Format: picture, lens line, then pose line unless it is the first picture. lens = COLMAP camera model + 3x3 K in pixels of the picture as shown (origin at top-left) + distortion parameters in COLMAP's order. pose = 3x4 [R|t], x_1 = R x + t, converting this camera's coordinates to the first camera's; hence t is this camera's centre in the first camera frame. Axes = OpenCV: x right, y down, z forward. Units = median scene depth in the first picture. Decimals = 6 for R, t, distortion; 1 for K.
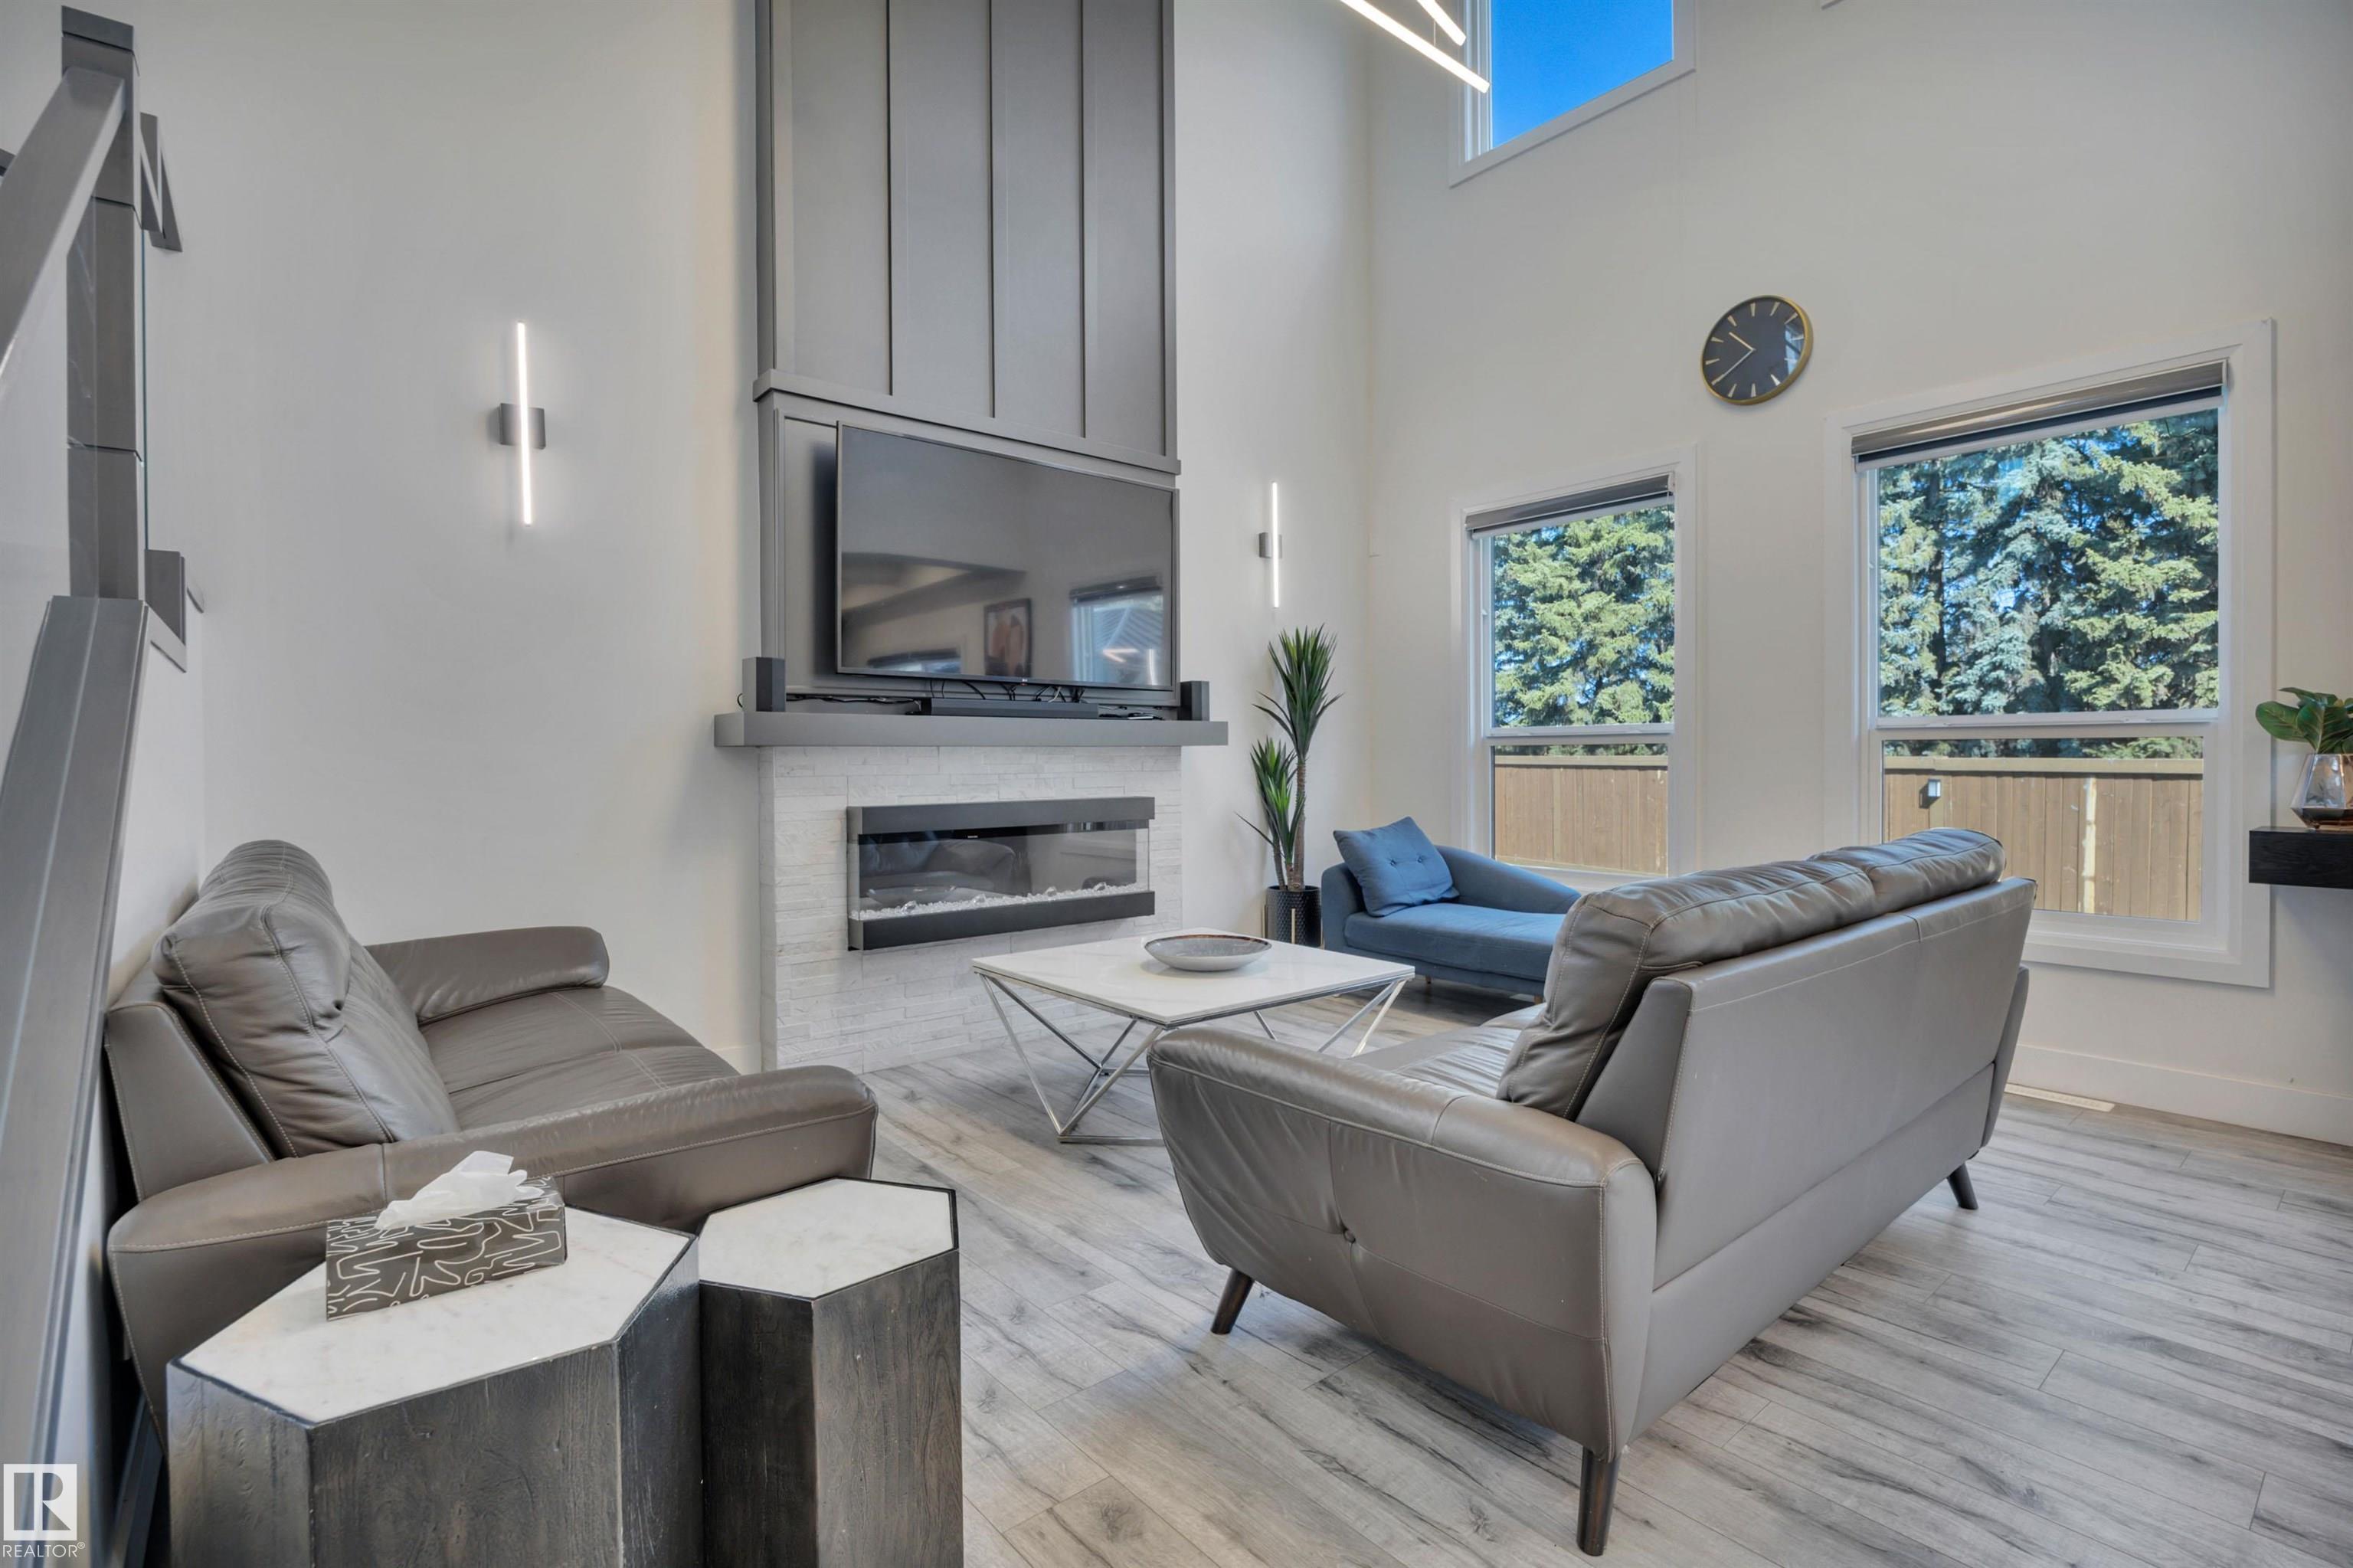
lens RADIAL K [[1084.5, 0, 1176.5], [0, 1084.5, 784.0], [0, 0, 1]] dist [-0.005236, -0.001143]
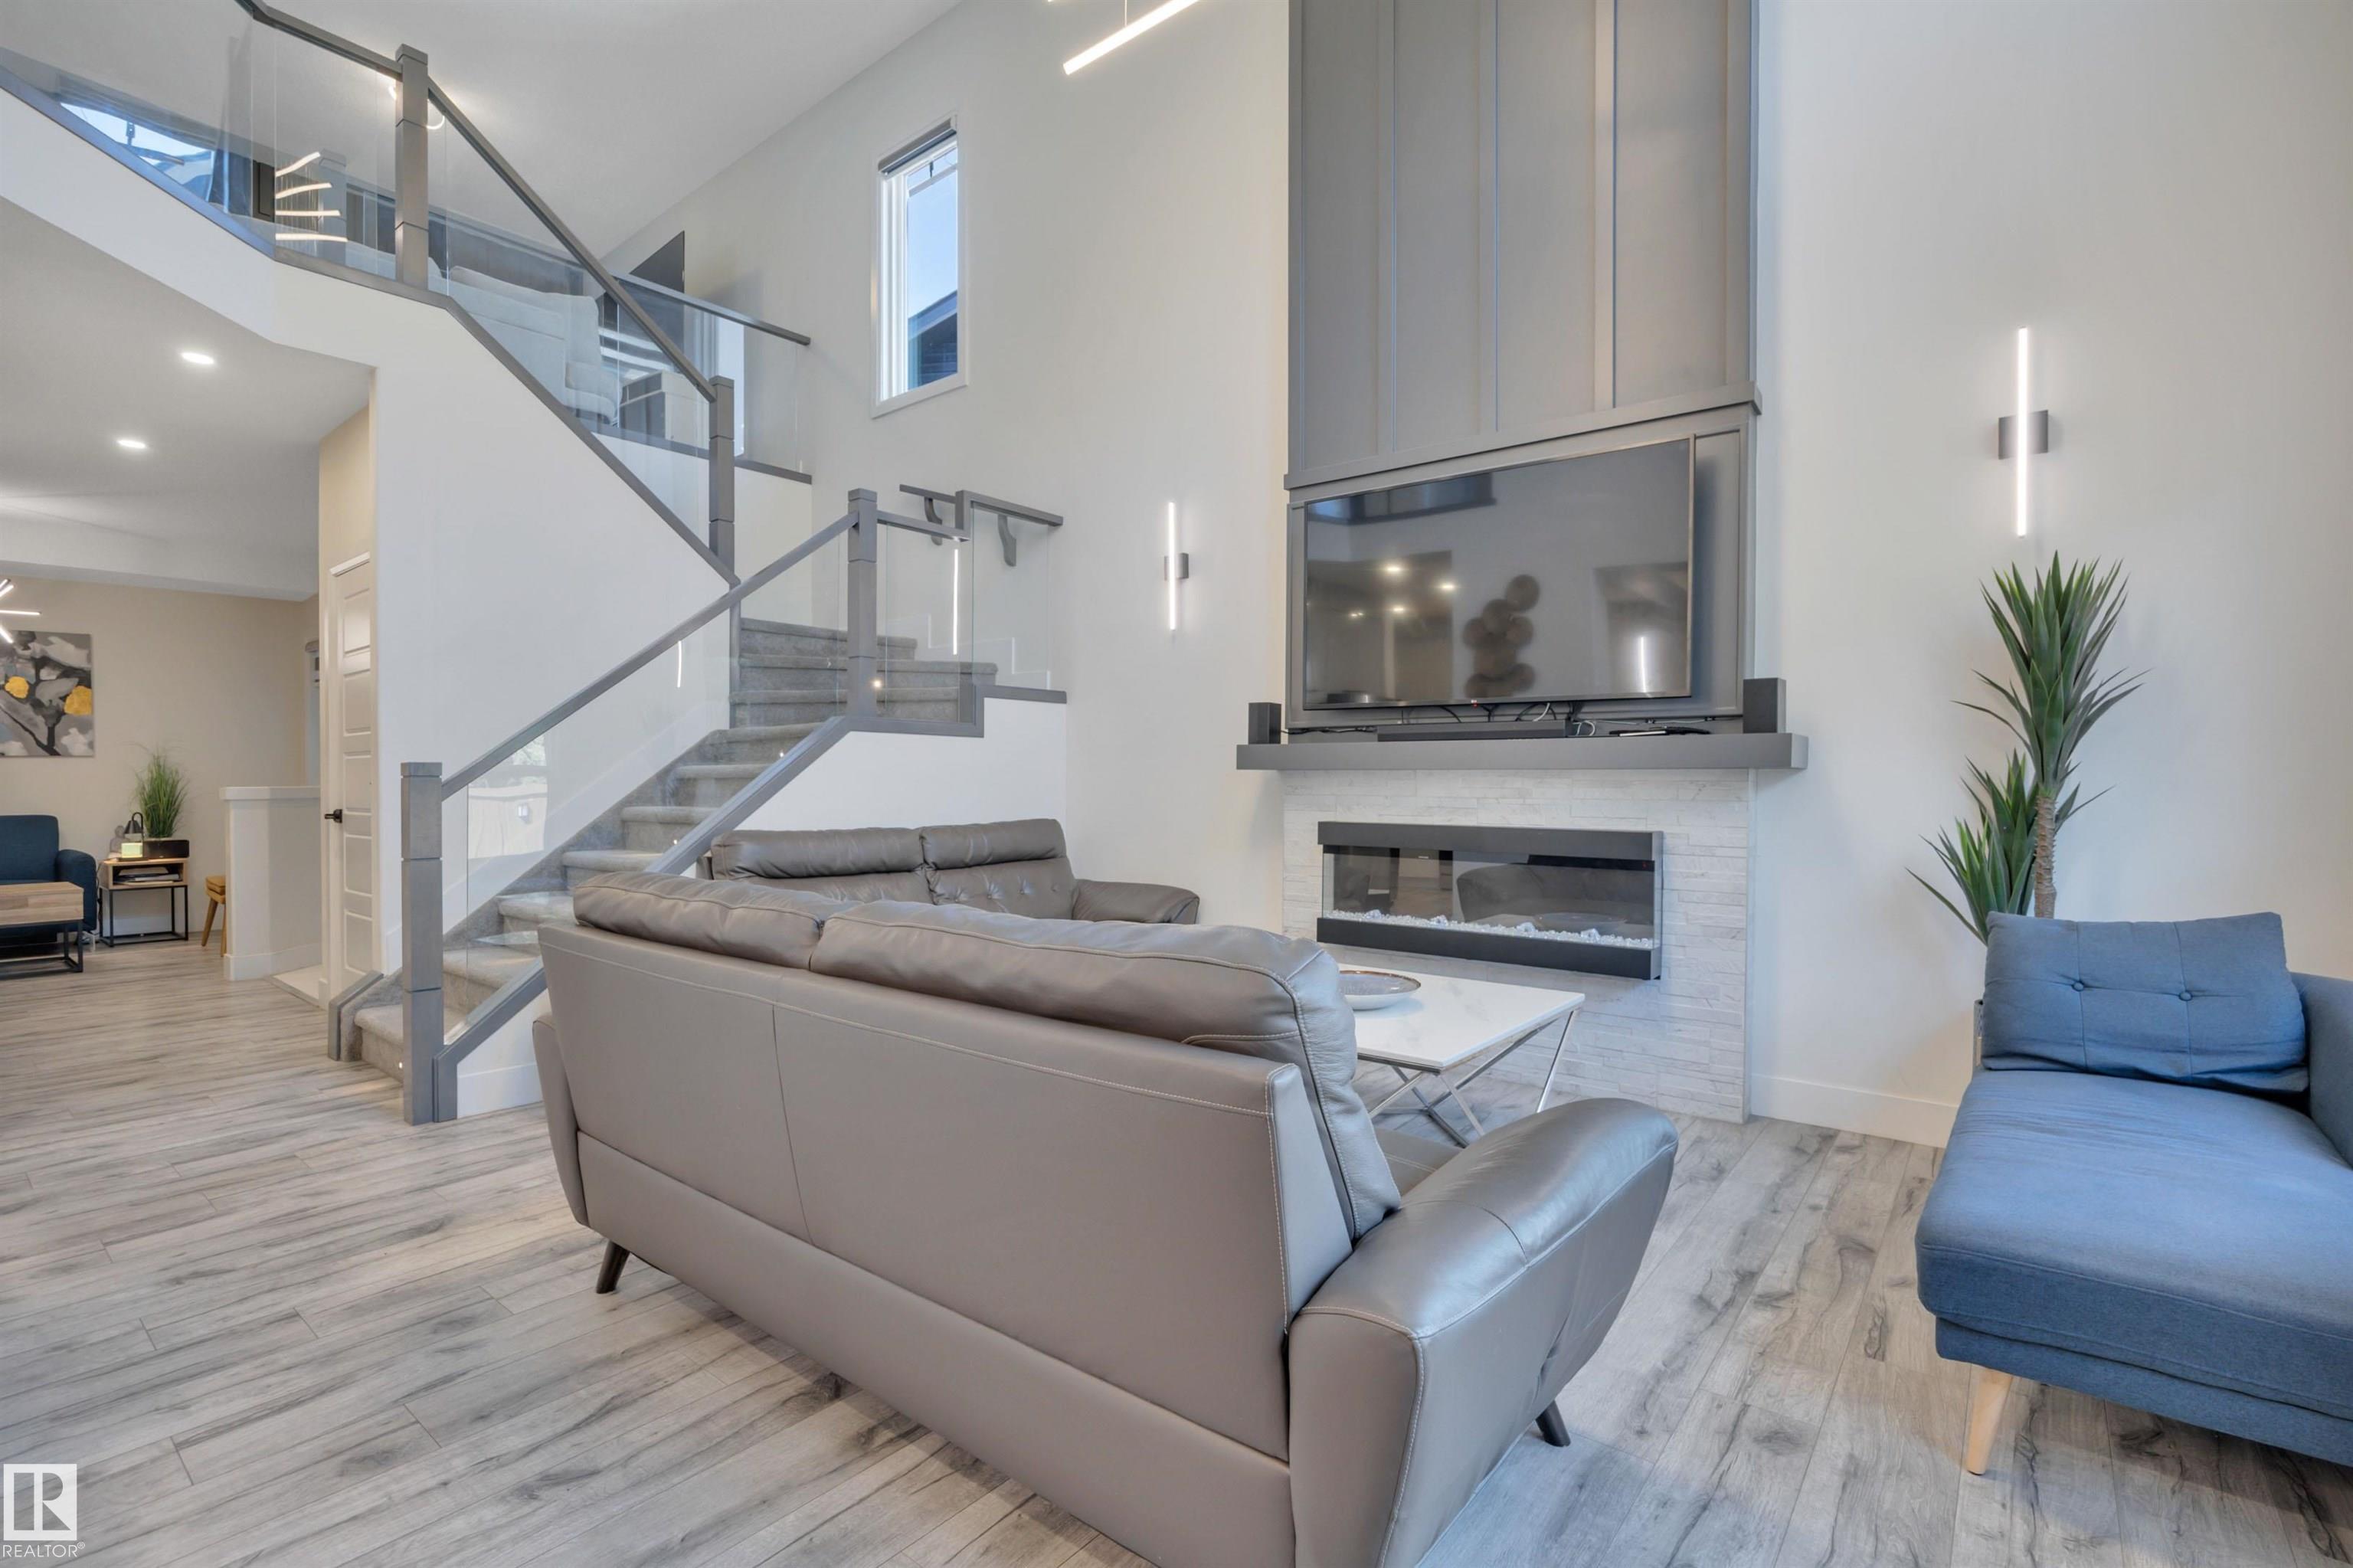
lens RADIAL K [[1084.5, 0, 1176.5], [0, 1084.5, 784.0], [0, 0, 1]] dist [-0.005236, -0.001143]
pose [[0.195382, 0.010847, -0.980667, 0.609472], [-0.030888, 0.999511, 0.004901, -0.014658], [0.980241, 0.029333, 0.195621, 0.438973]]
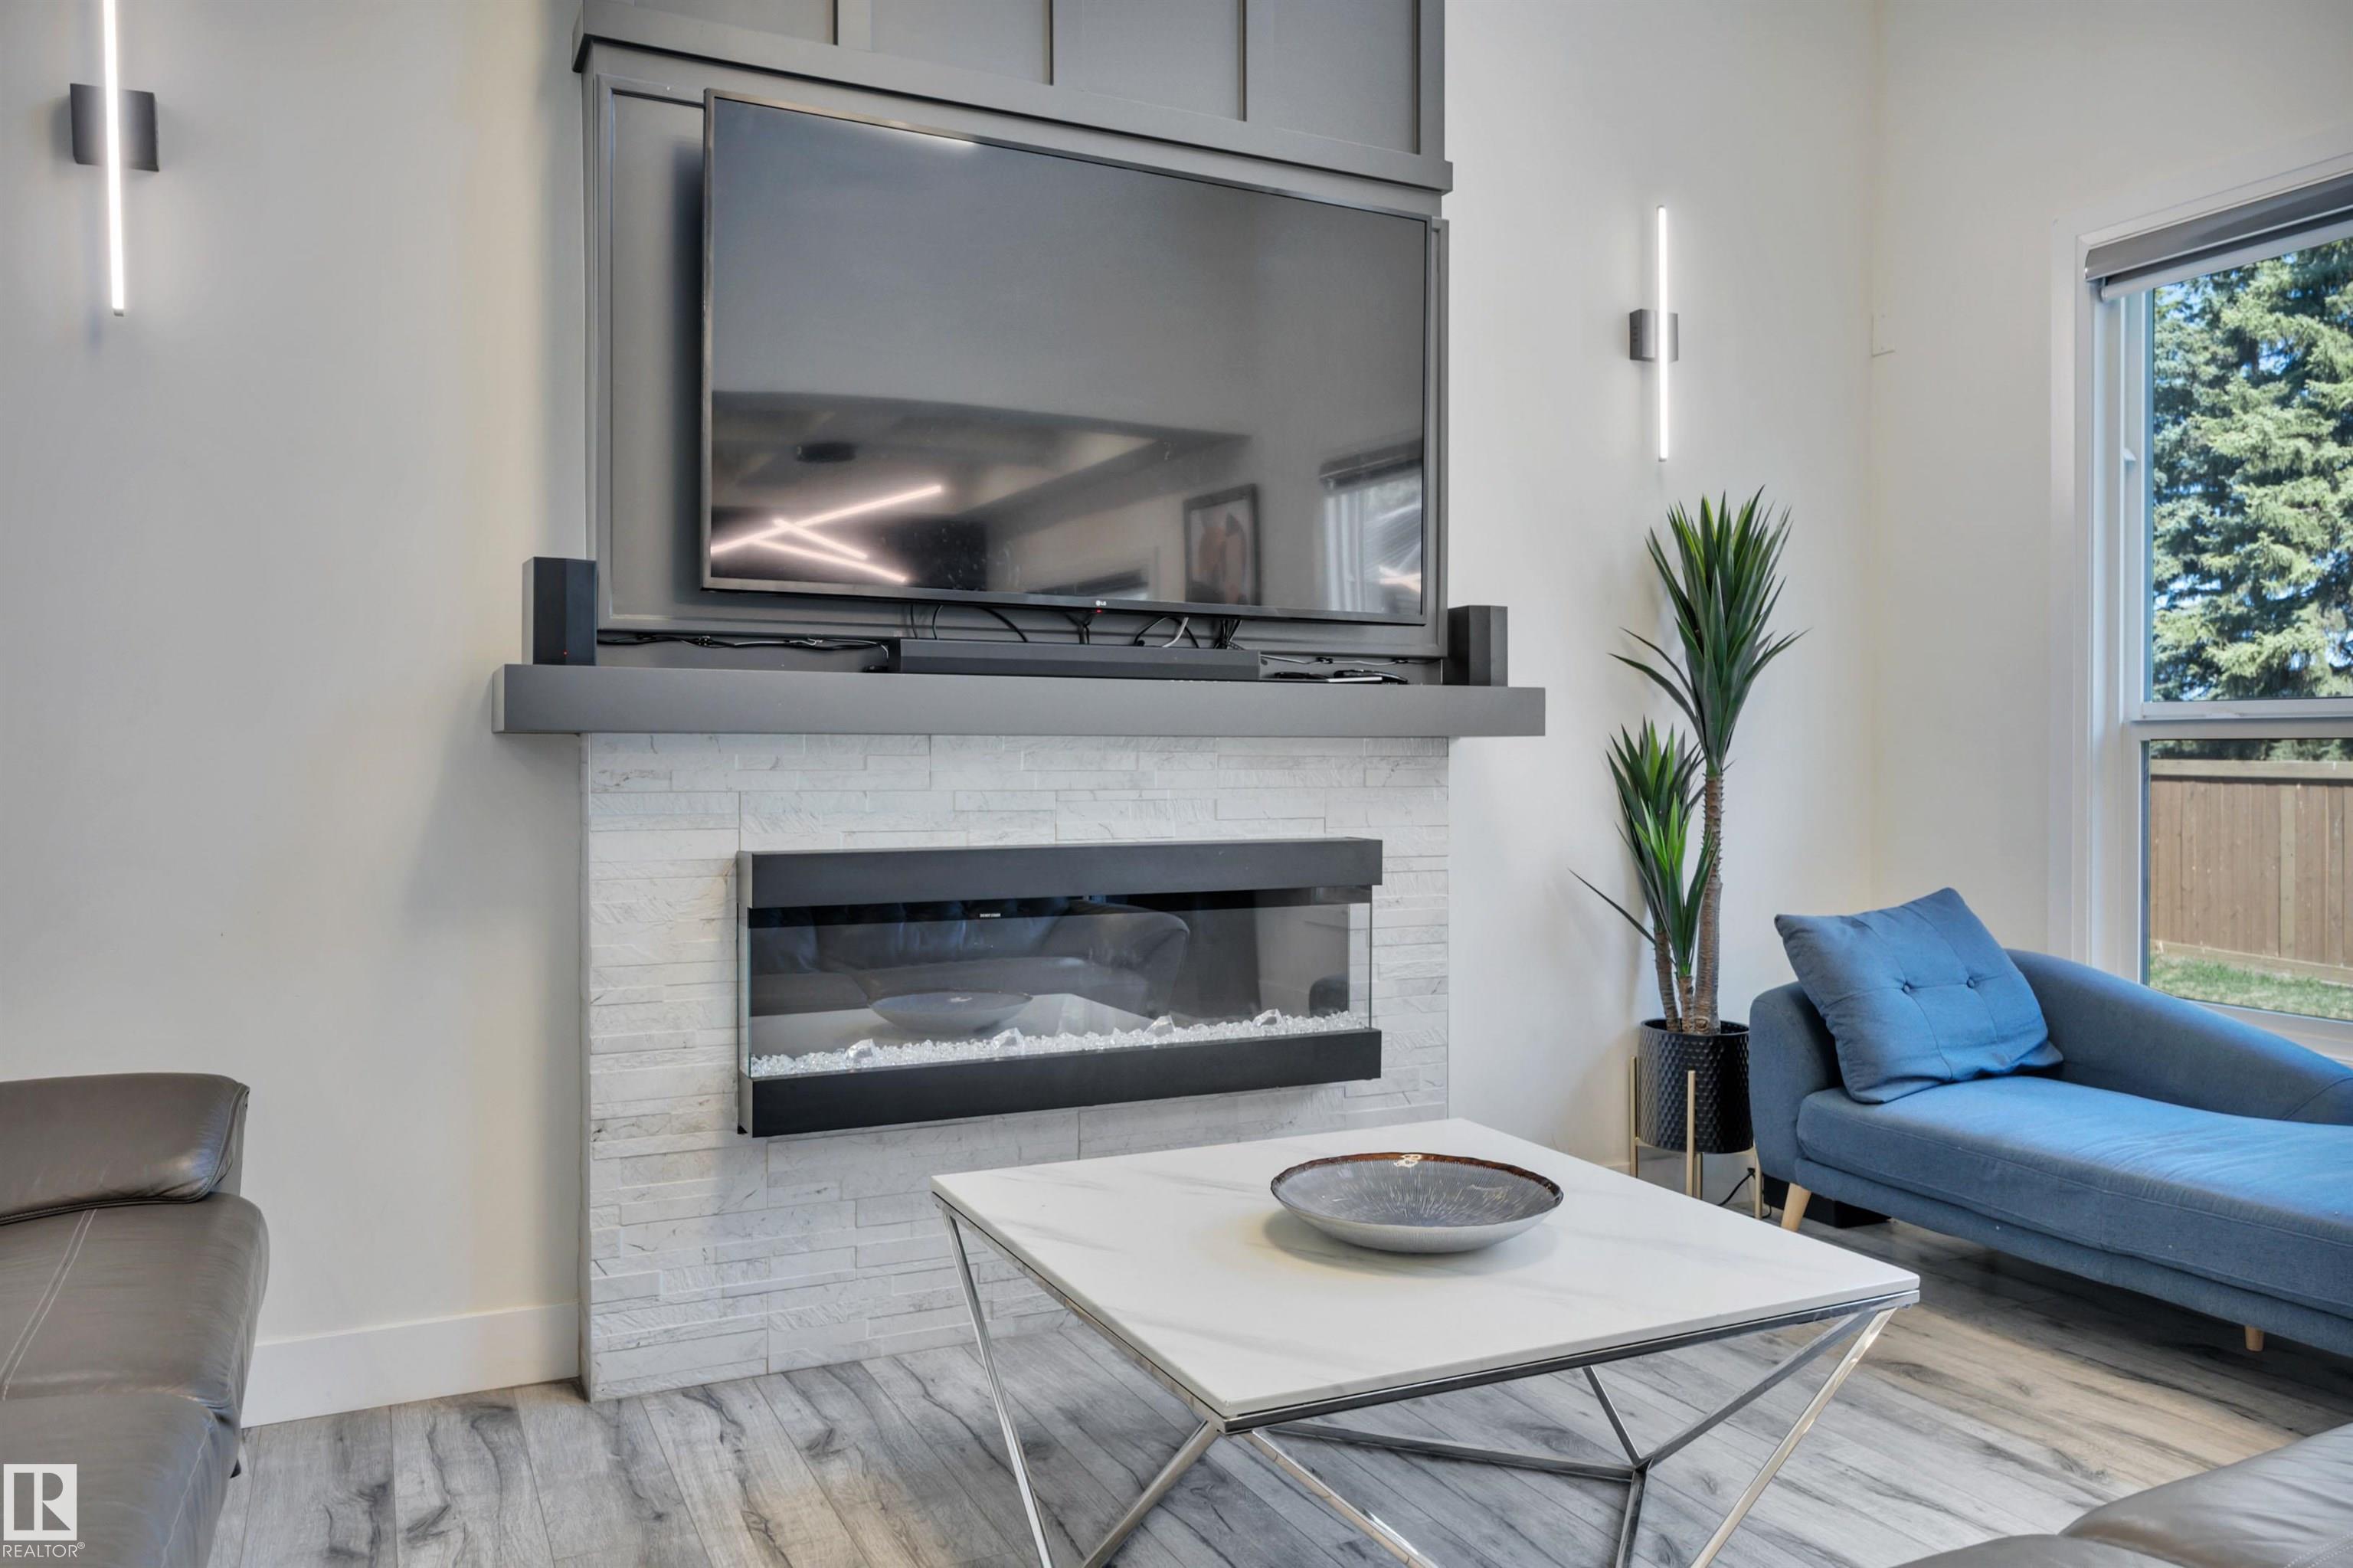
lens RADIAL K [[1681.0, 0, 1176.5], [0, 1681.0, 784.0], [0, 0, 1]] dist [-0.004378, 0.005075]
pose [[0.969968, 0.011172, -0.242974, 0.065768], [-0.013236, 0.999889, -0.006865, -0.006127], [0.242870, 0.009875, 0.970008, 0.207552]]
